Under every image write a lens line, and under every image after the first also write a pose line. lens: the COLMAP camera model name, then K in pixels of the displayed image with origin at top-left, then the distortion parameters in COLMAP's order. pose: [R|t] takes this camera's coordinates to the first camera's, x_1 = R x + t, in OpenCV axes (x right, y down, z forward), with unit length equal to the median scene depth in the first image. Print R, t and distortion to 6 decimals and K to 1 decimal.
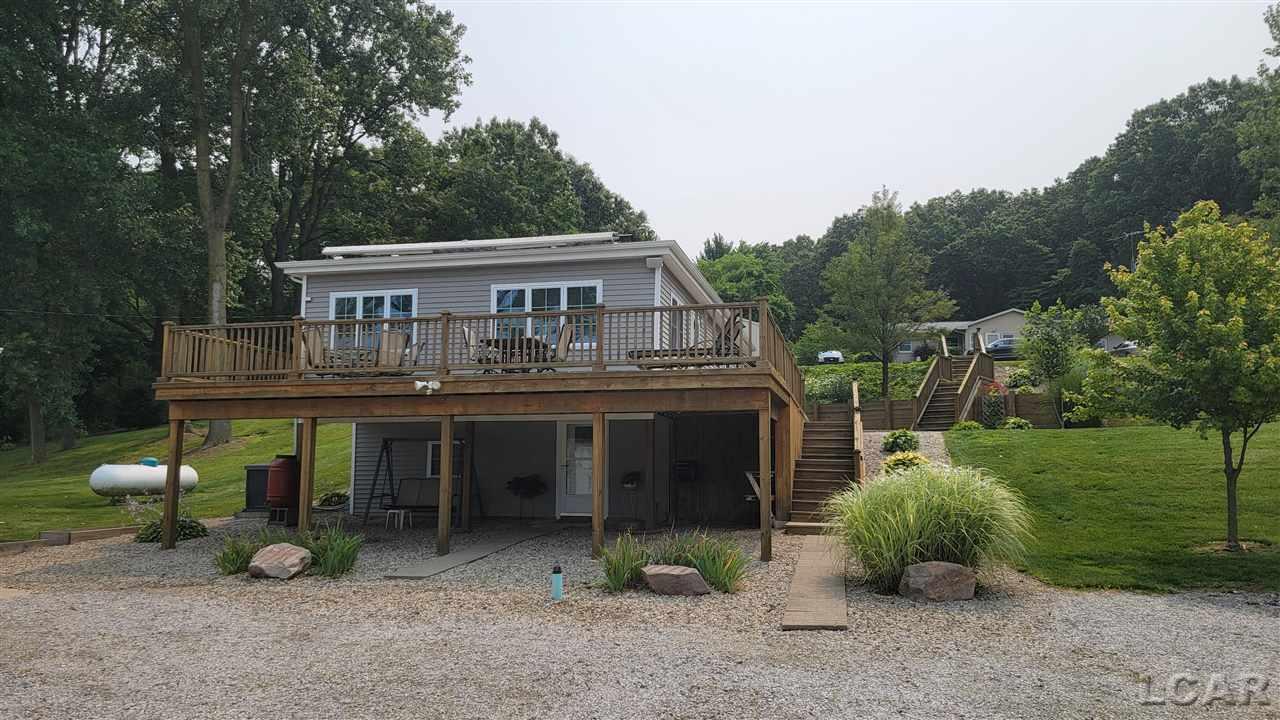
lens RADIAL K [[864.7, 0, 642.9], [0, 864.7, 374.5], [0, 0, 1]] dist [0.085756, -0.079498]
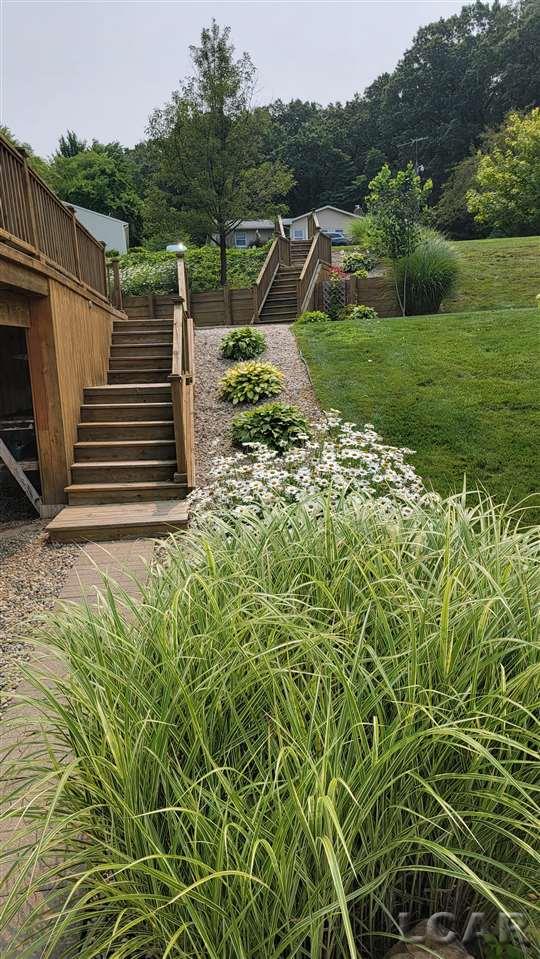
lens RADIAL K [[647.8, 0, 265.1], [0, 647.8, 478.5], [0, 0, 1]] dist [0.085756, -0.079498]
pose [[0.946349, -0.108650, 0.304333, 0.076036], [0.012156, 0.953084, 0.302460, 0.010323], [-0.322917, -0.282533, 0.903271, 0.265267]]
